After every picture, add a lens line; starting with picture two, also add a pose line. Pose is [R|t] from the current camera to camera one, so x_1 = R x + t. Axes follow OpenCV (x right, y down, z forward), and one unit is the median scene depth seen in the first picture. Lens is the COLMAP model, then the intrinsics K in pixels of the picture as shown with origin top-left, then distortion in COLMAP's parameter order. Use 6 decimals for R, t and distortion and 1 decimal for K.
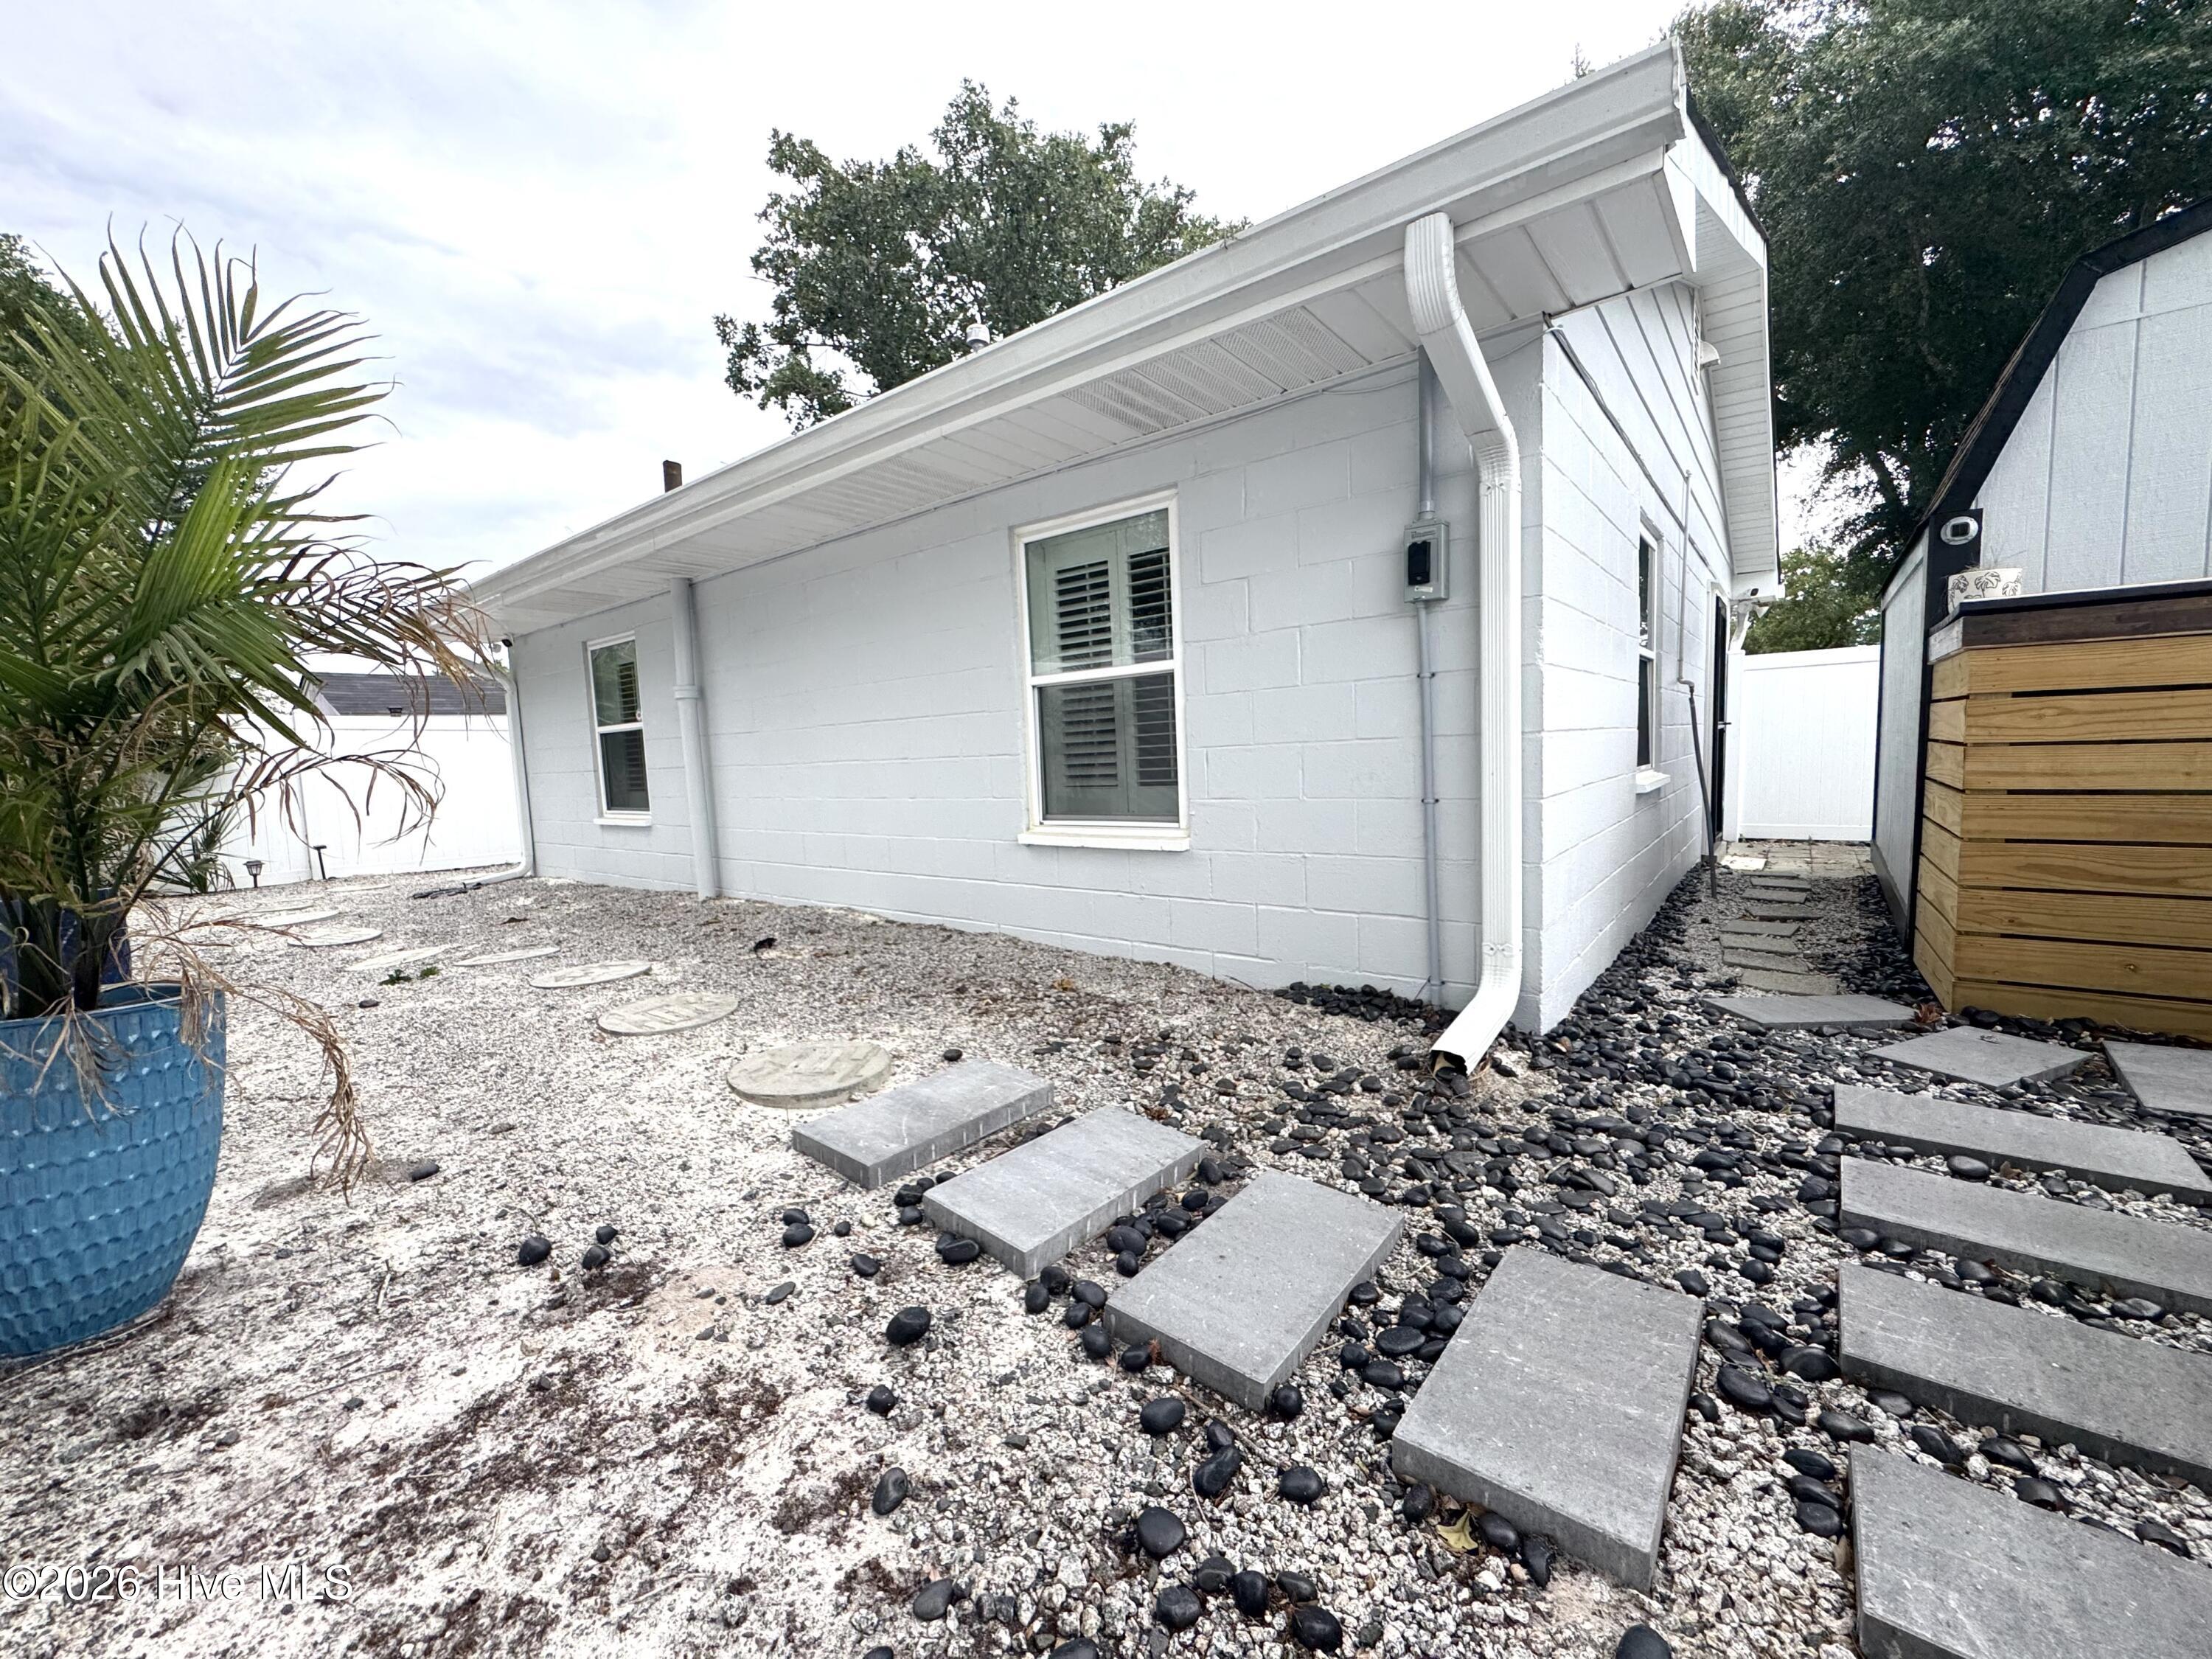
lens RADIAL K [[882.5, 0, 1110.0], [0, 882.5, 830.8], [0, 0, 1]] dist [-0.002551, 0.000444]
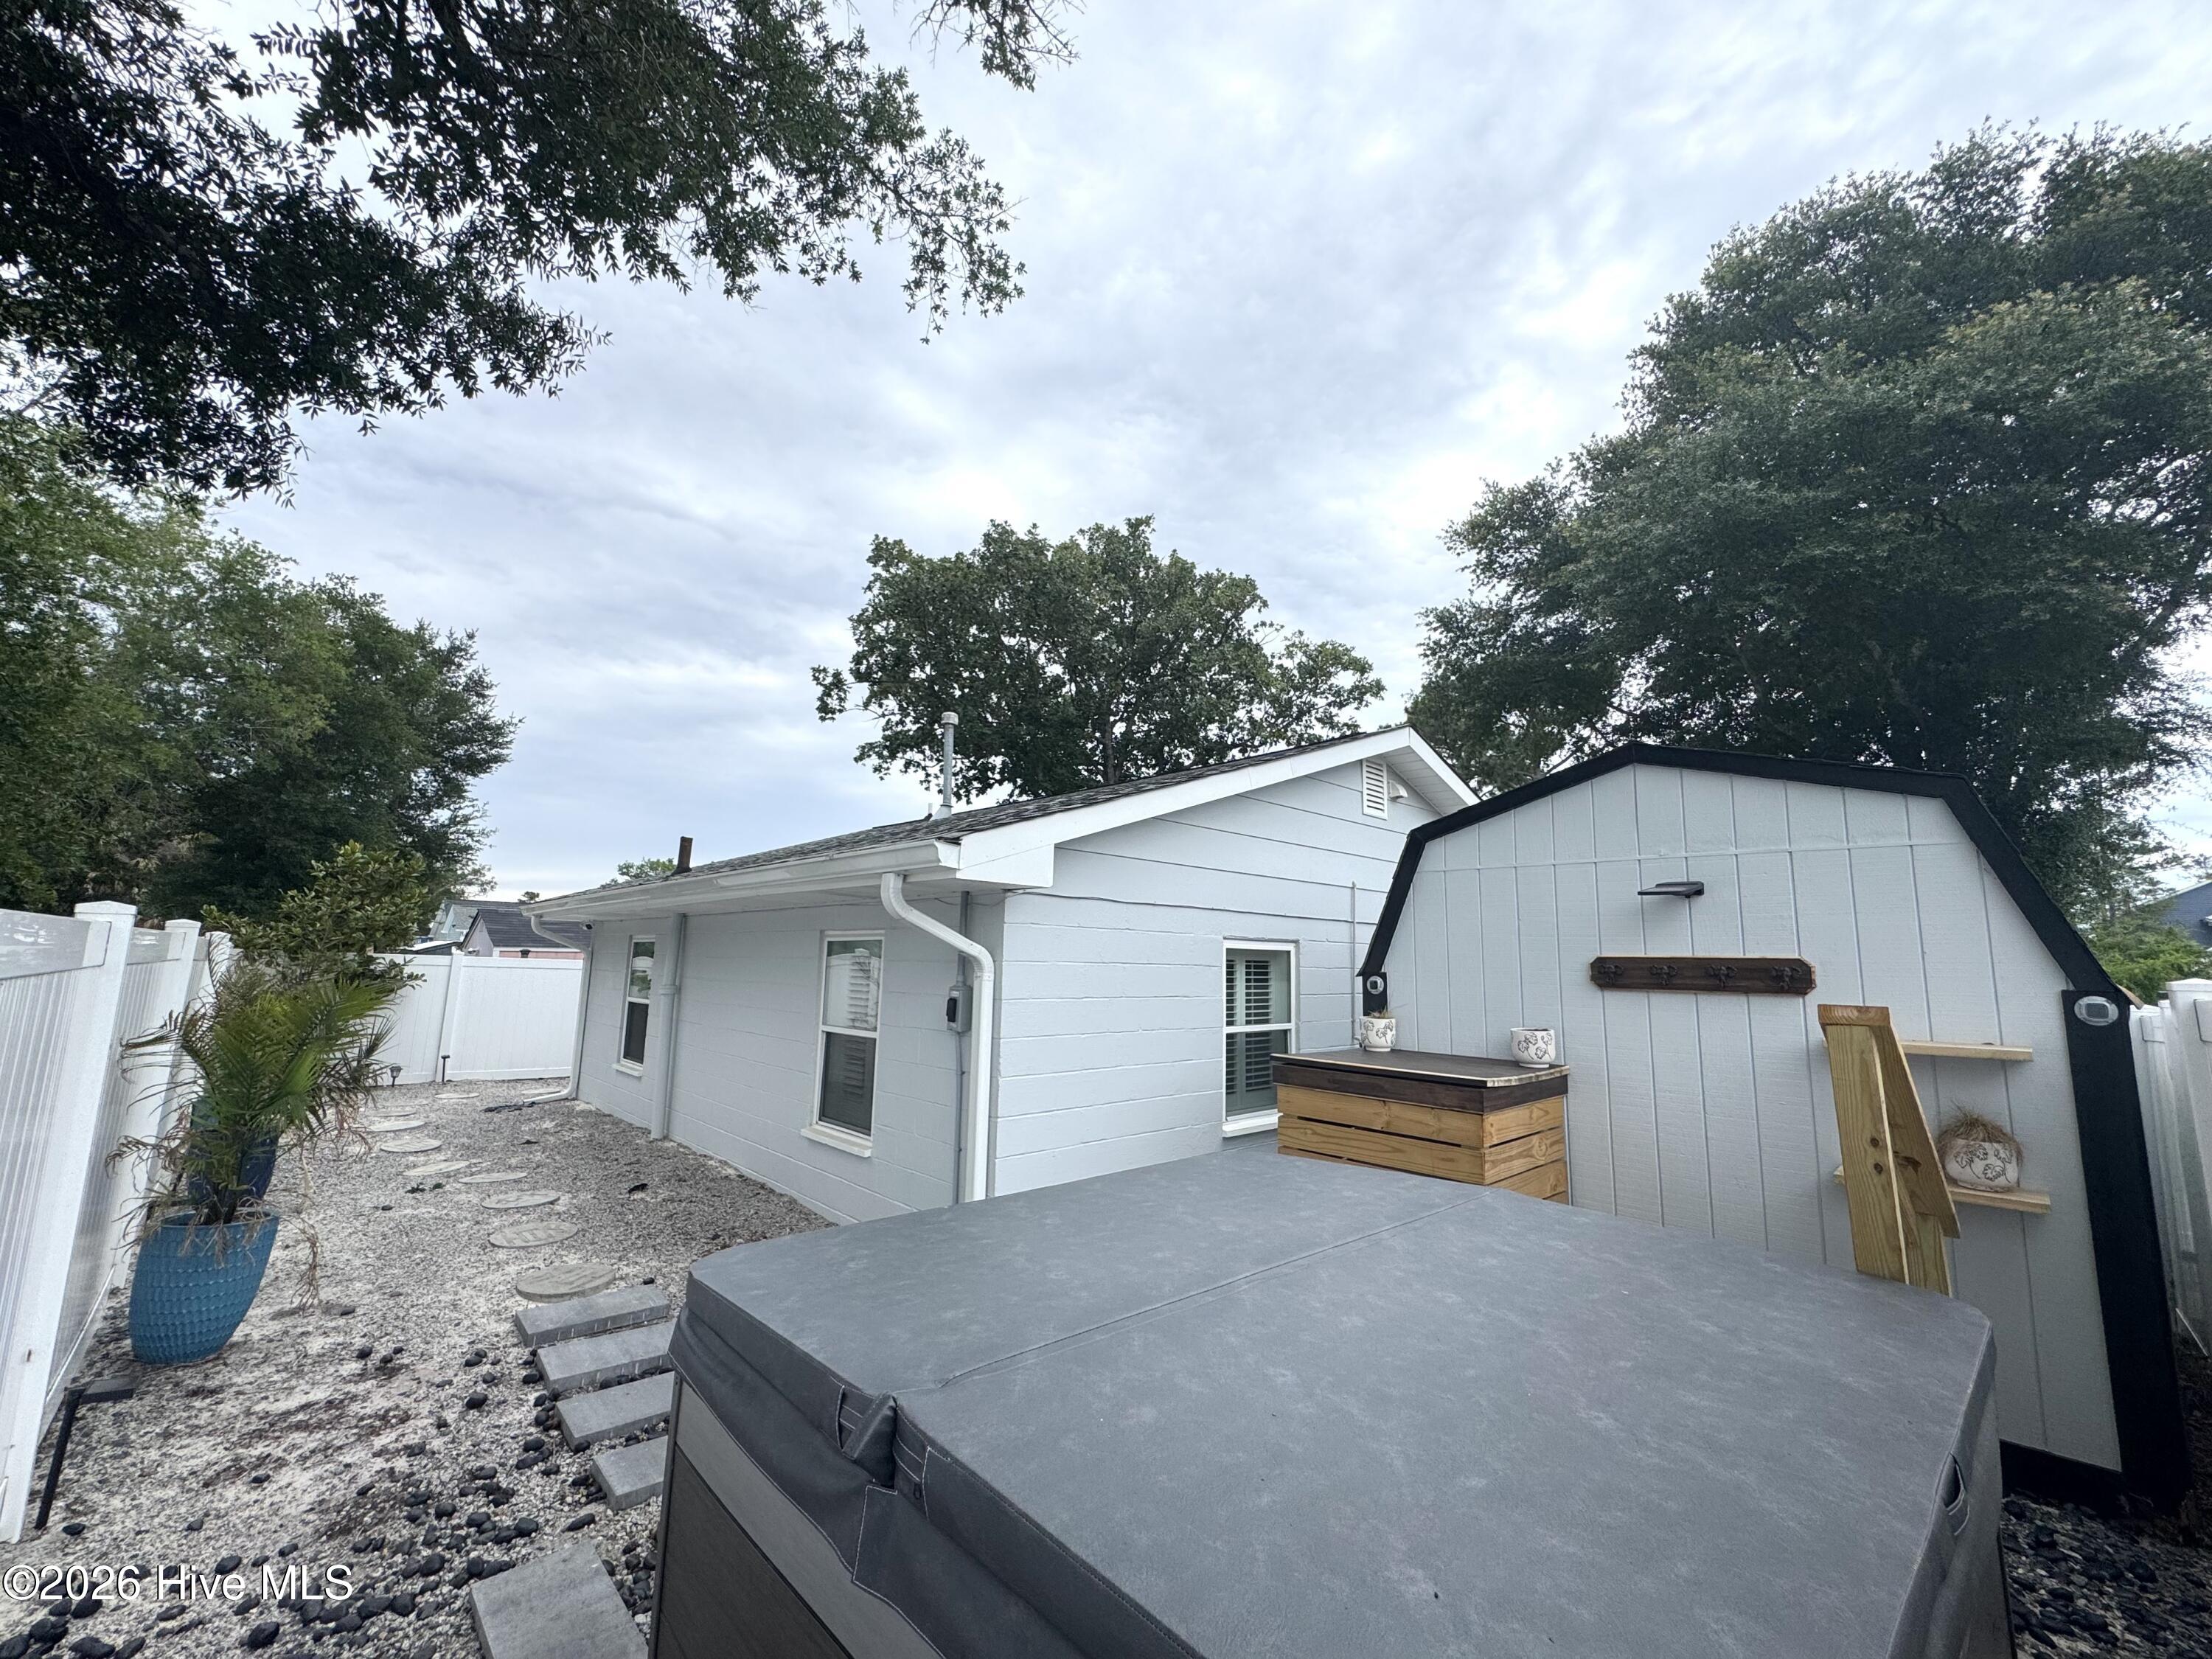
lens RADIAL K [[882.5, 0, 1109.1], [0, 882.5, 833.6], [0, 0, 1]] dist [-0.002551, 0.000444]
pose [[0.988194, 0.041816, -0.147392, 1.020104], [-0.075250, 0.970469, -0.229190, -0.297166], [0.133455, 0.237575, 0.962158, -0.832913]]
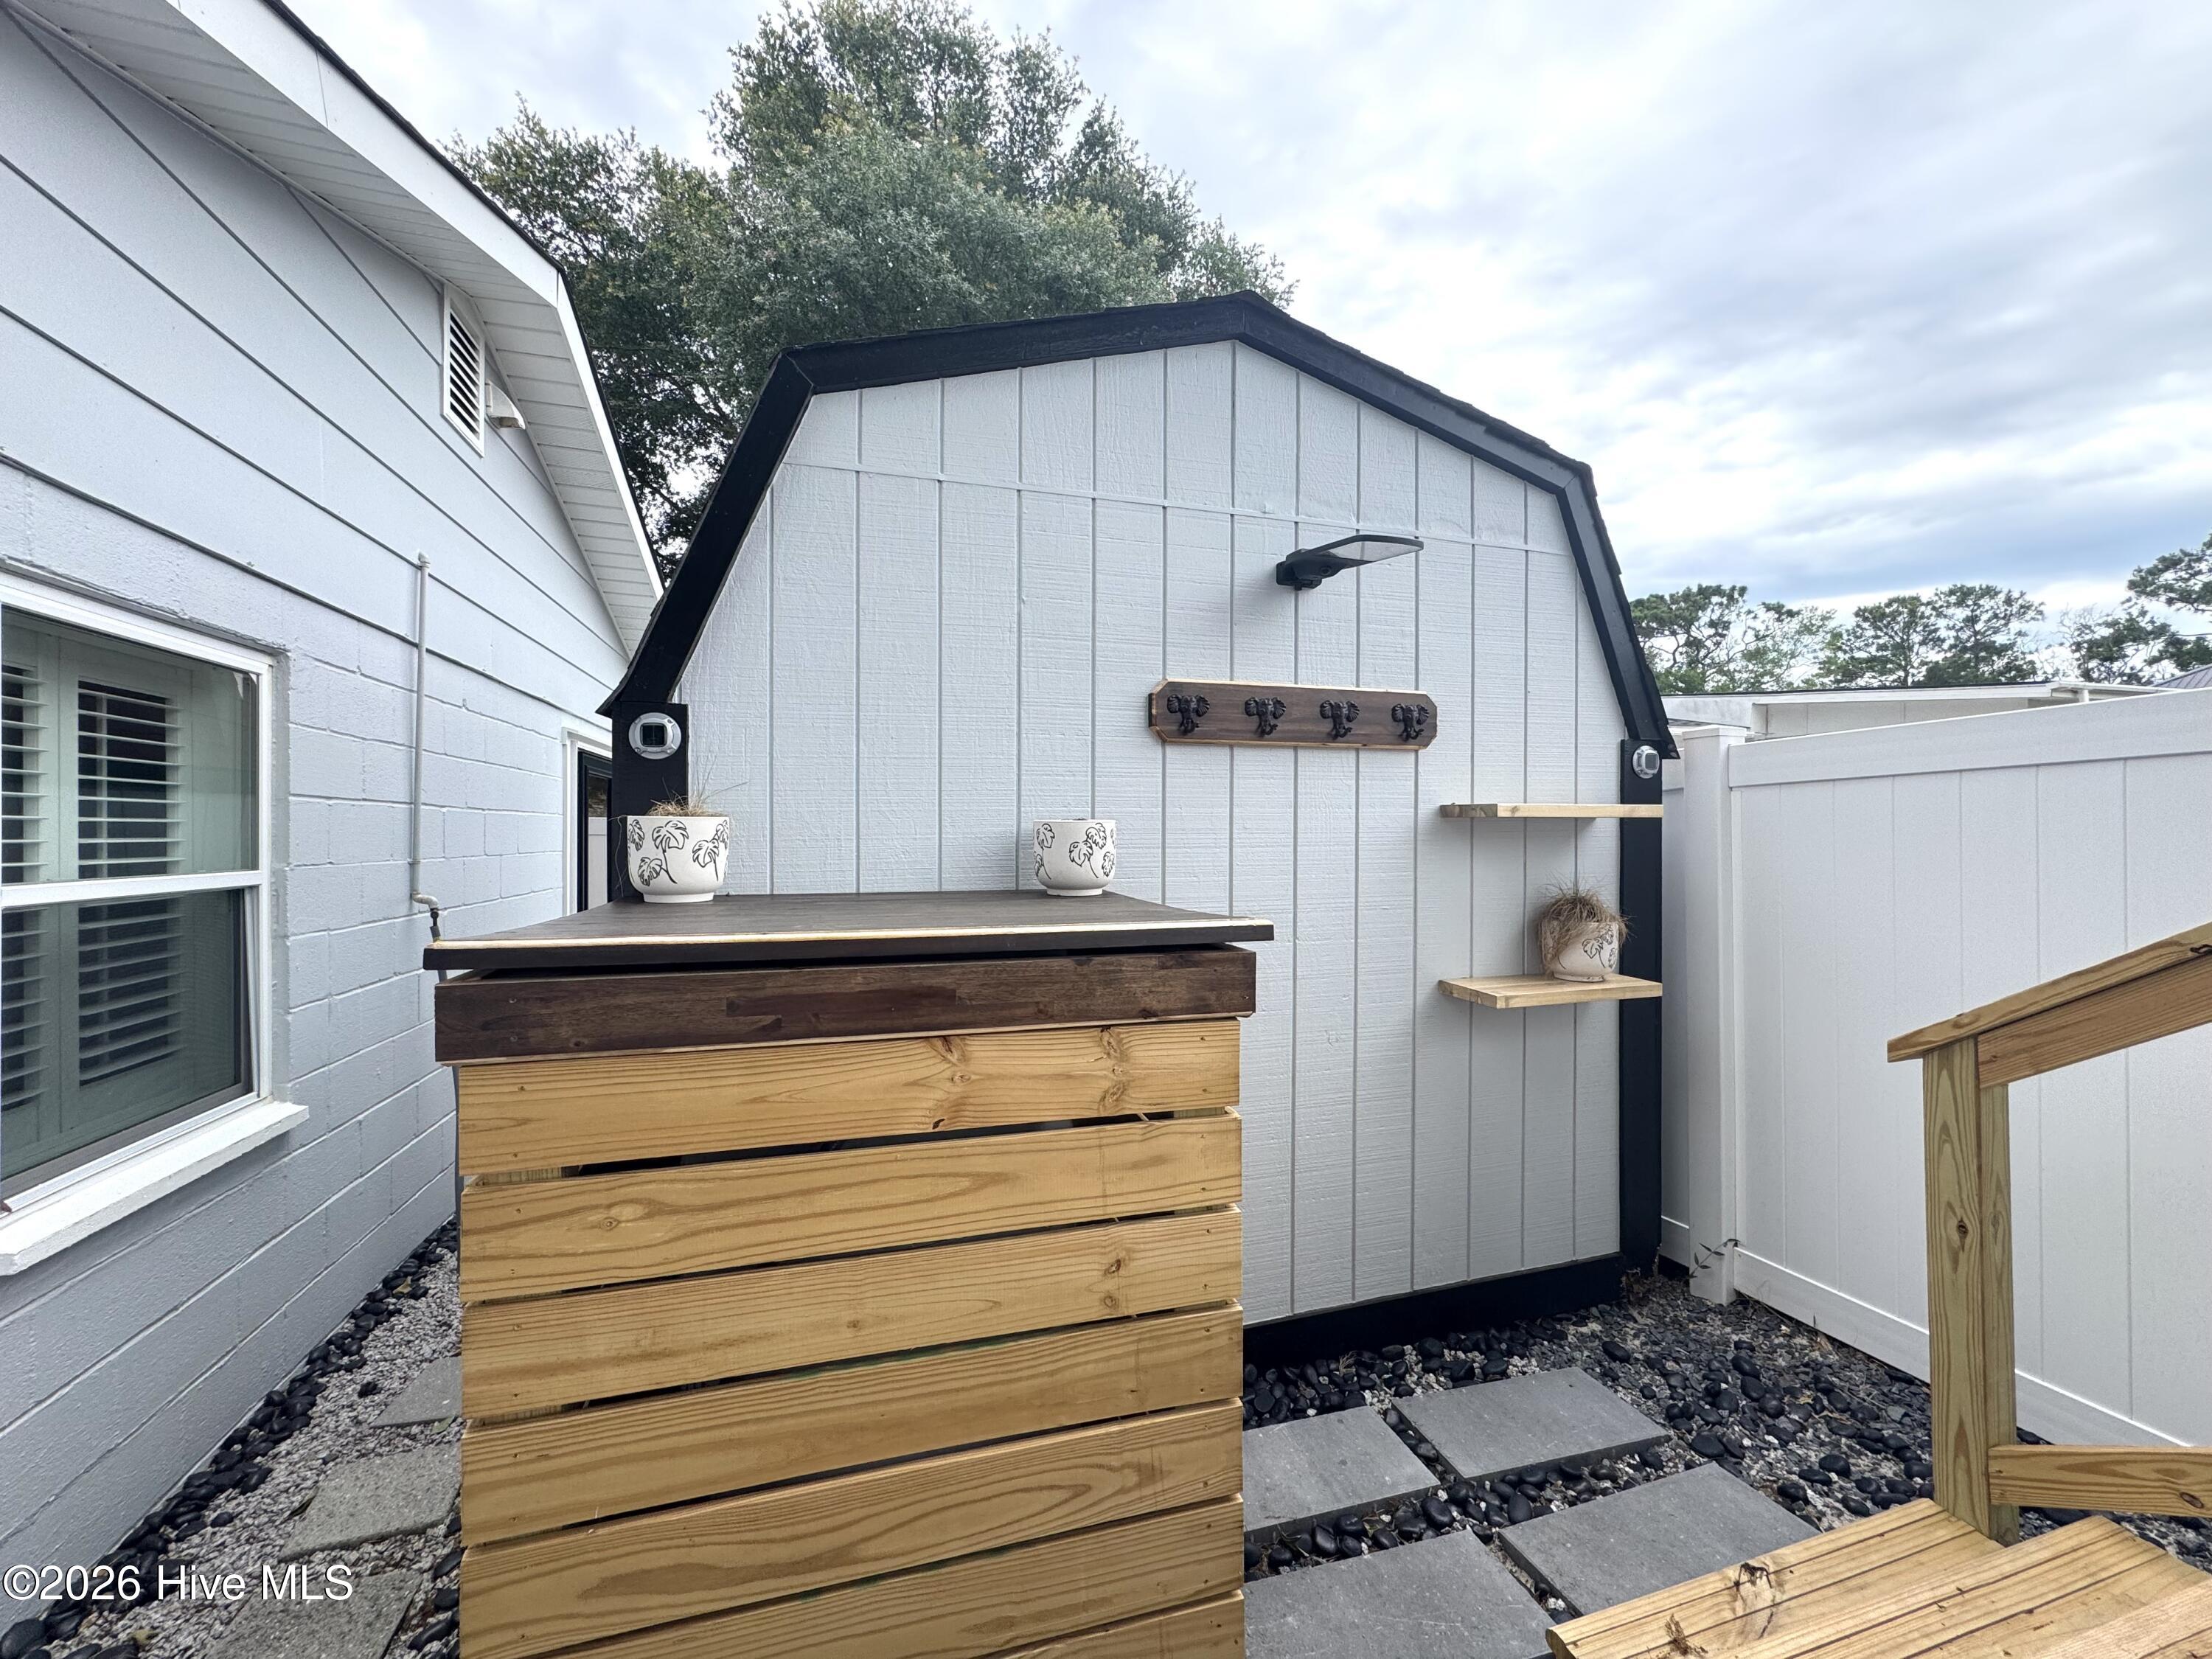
lens RADIAL K [[882.5, 0, 1106.5], [0, 882.5, 833.7], [0, 0, 1]] dist [-0.002551, 0.000444]
pose [[0.576337, 0.039560, 0.816254, 0.937280], [0.055150, 0.994668, -0.087147, -0.295814], [-0.815349, 0.095242, 0.571082, 0.609763]]
